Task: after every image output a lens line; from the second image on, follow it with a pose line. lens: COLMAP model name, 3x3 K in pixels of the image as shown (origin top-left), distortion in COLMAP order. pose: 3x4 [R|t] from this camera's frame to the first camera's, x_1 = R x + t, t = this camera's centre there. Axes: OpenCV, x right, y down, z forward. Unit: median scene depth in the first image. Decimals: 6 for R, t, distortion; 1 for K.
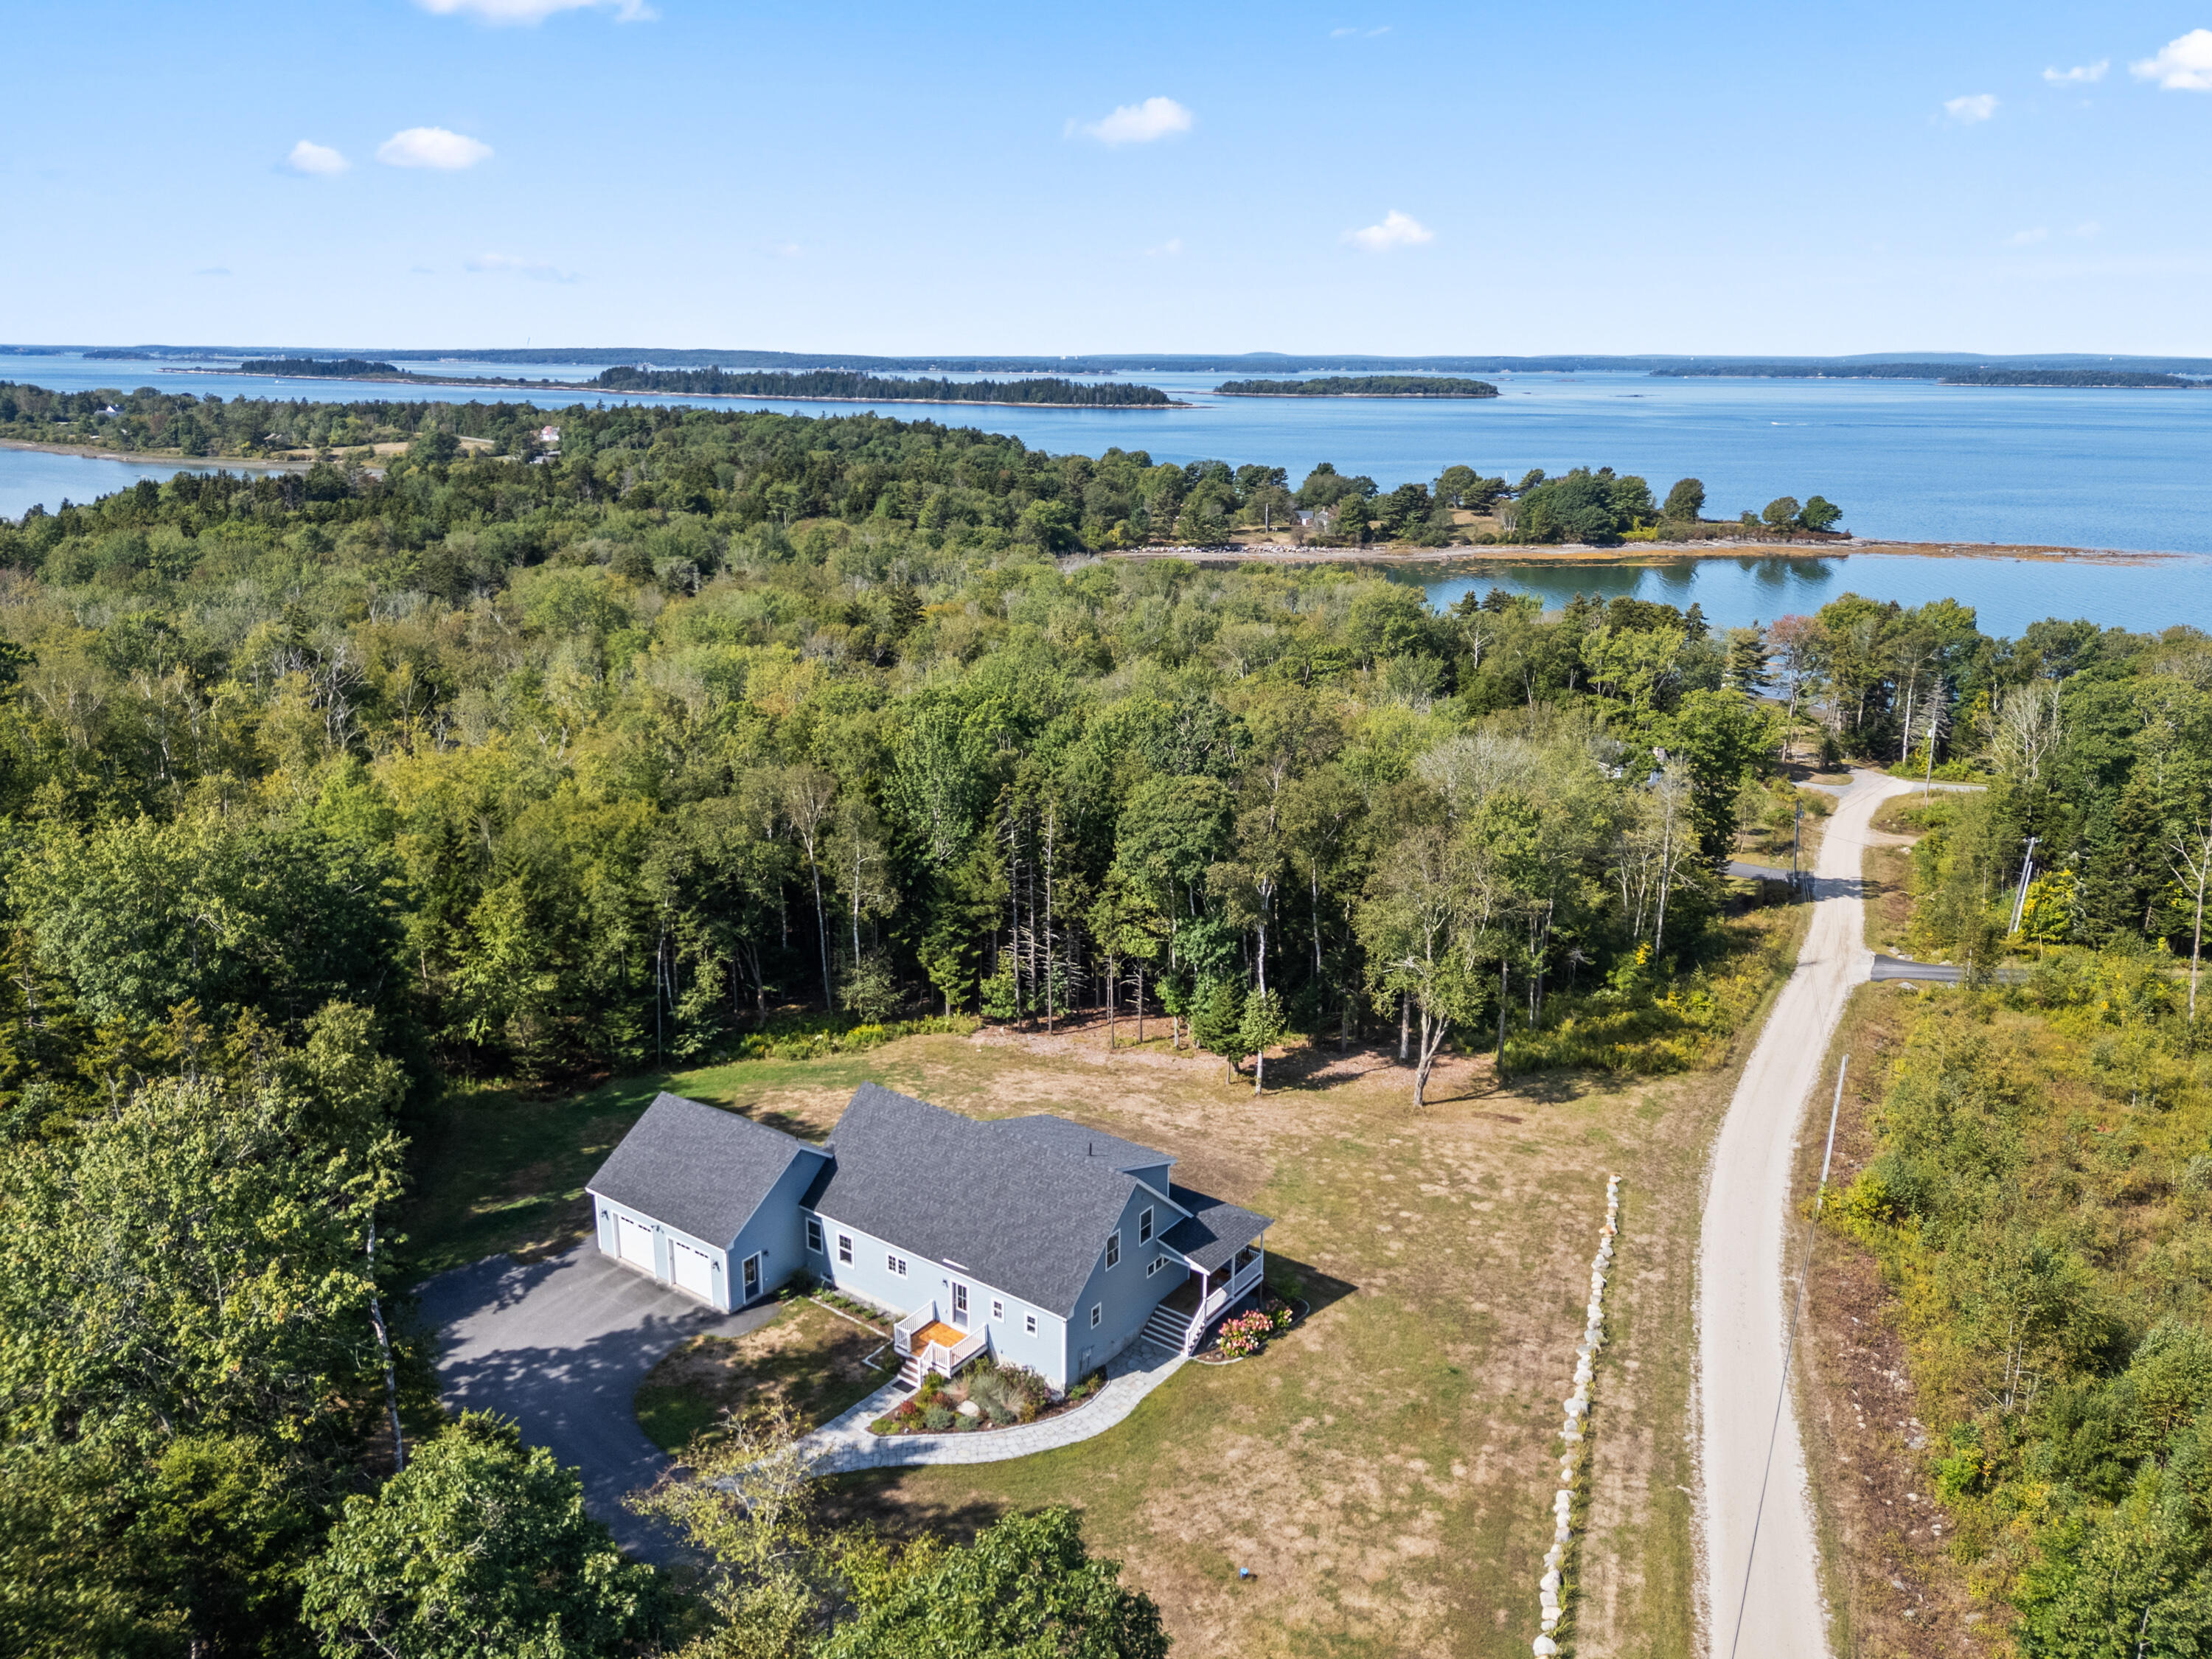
lens RADIAL K [[1628.0, 0, 1106.0], [0, 1628.0, 829.5], [0, 0, 1]] dist [0.086260, -0.087163]
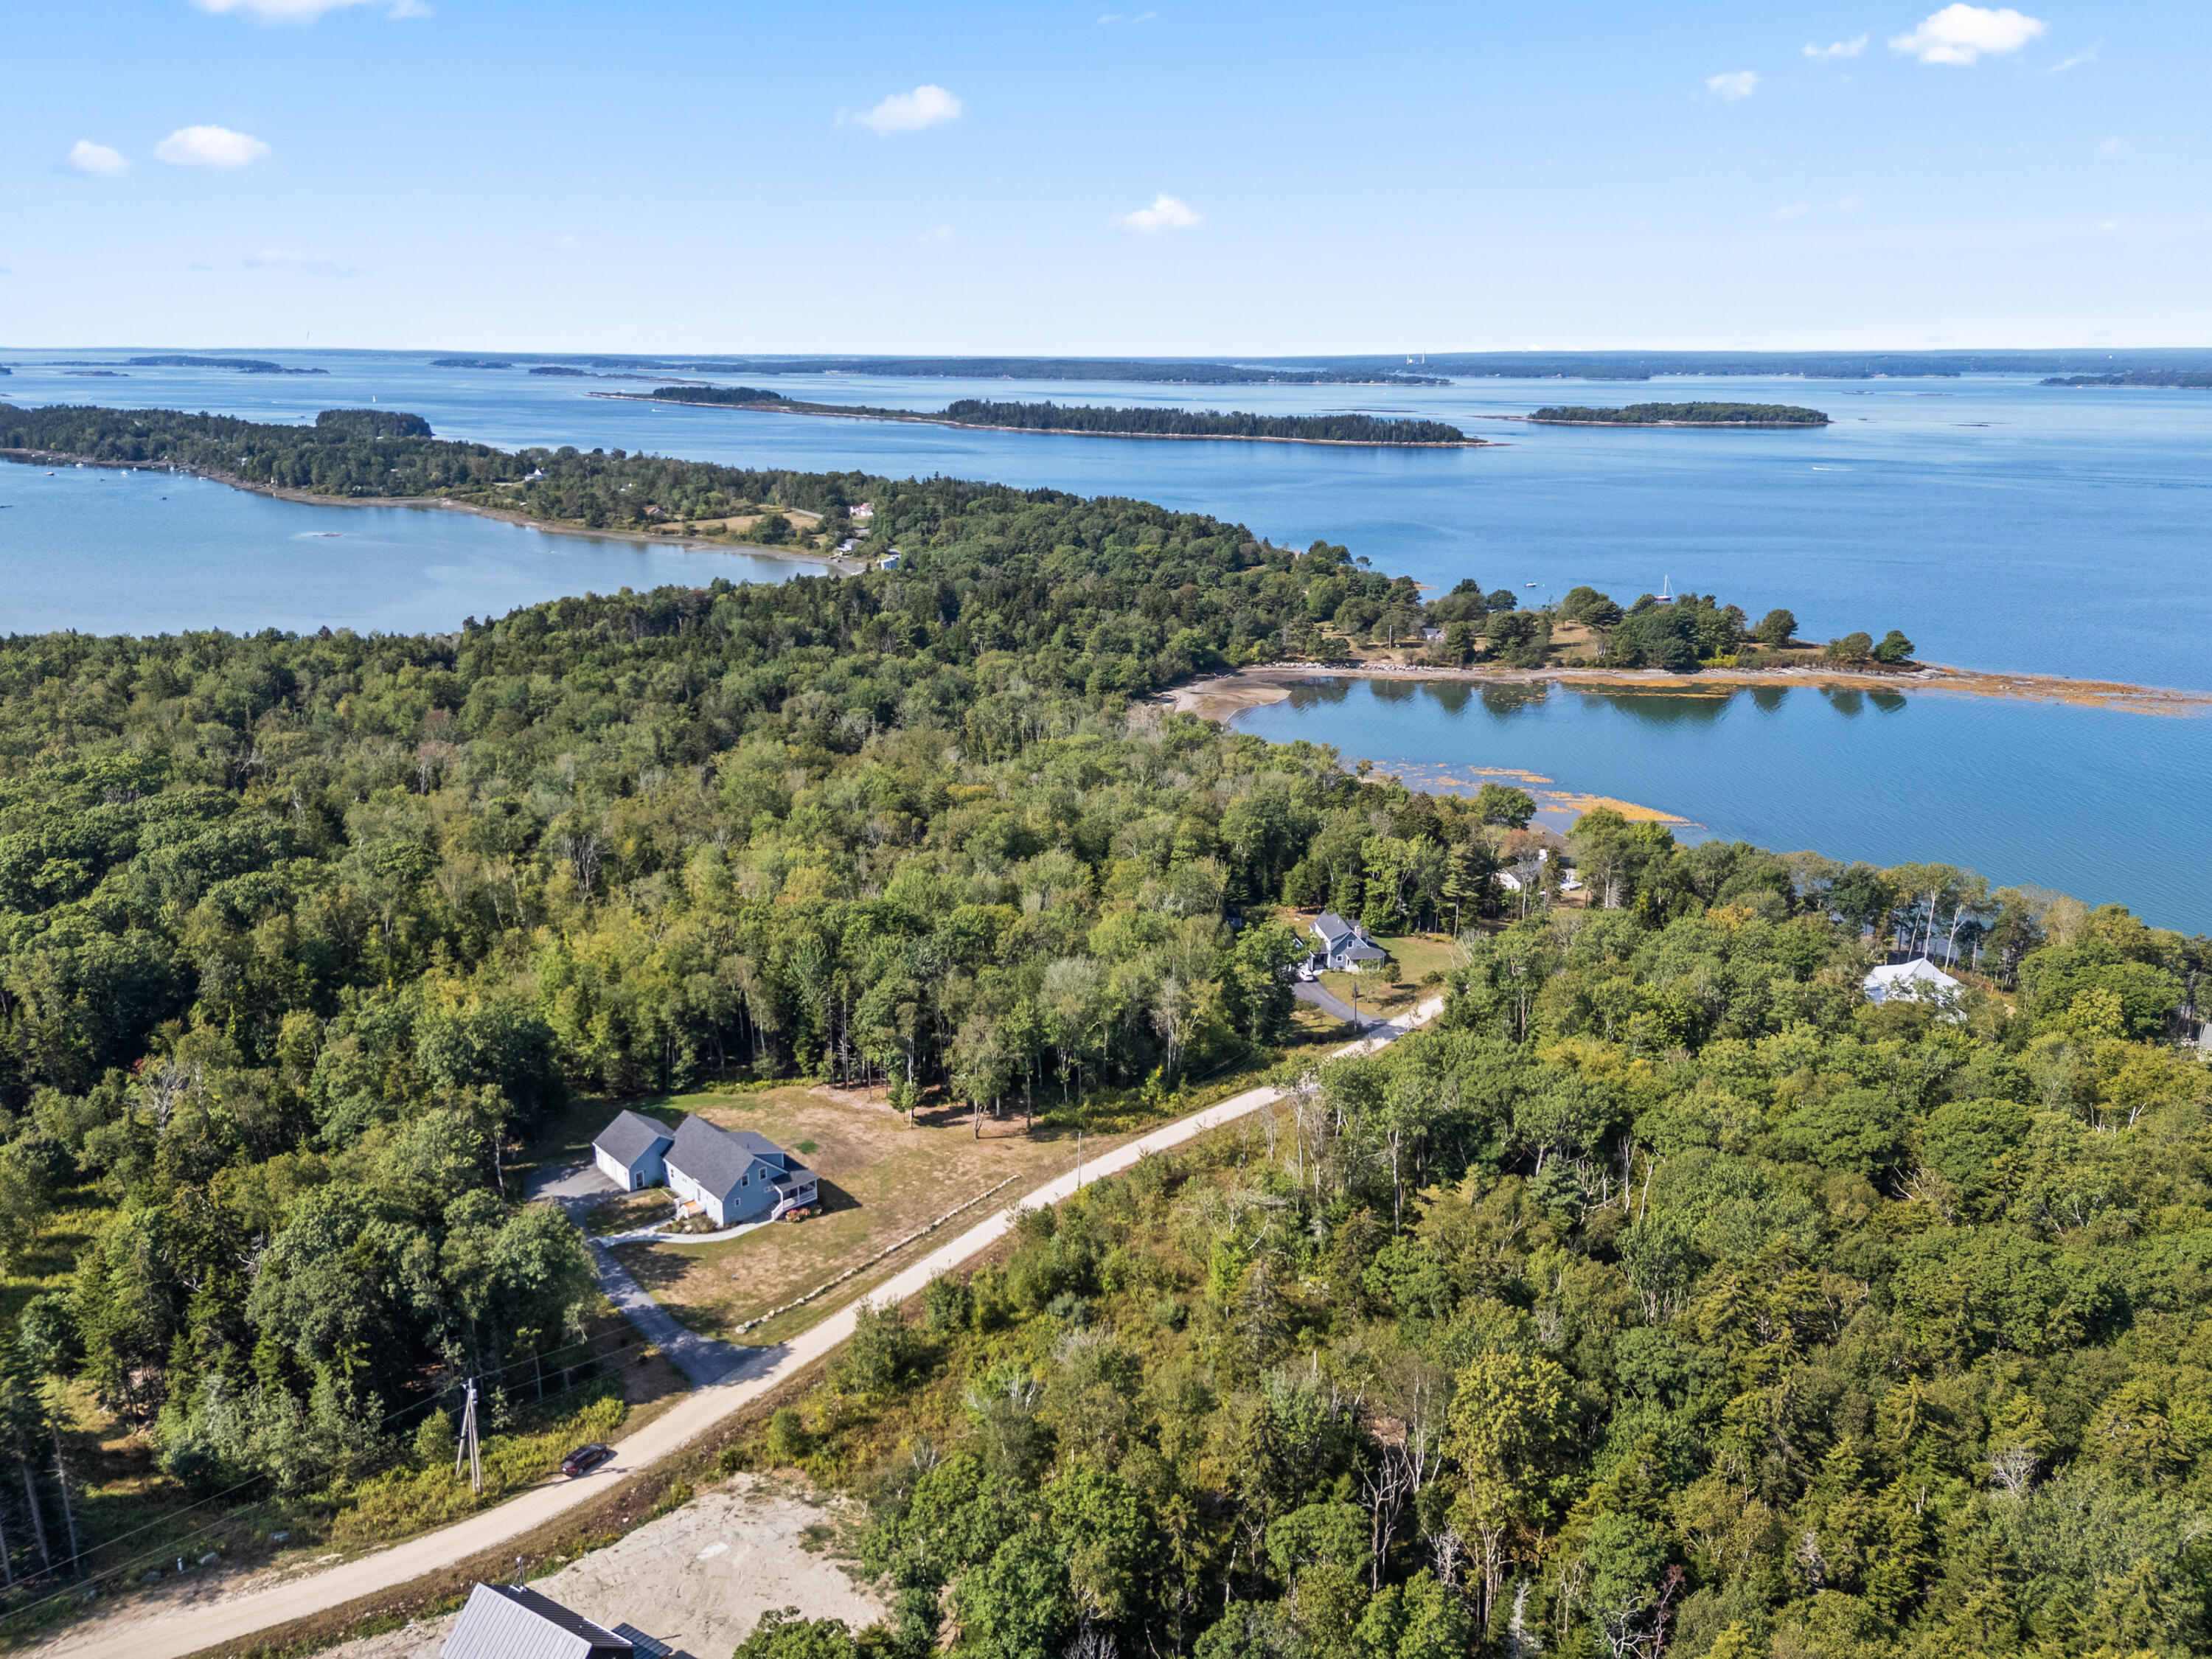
lens RADIAL K [[1575.9, 0, 1106.0], [0, 1575.9, 829.5], [0, 0, 1]] dist [0.095854, -0.163683]
pose [[0.980067, 0.054861, -0.190943, 0.683745], [-0.054705, 0.998484, 0.006094, -0.251445], [0.190988, 0.004473, 0.981582, -0.991631]]
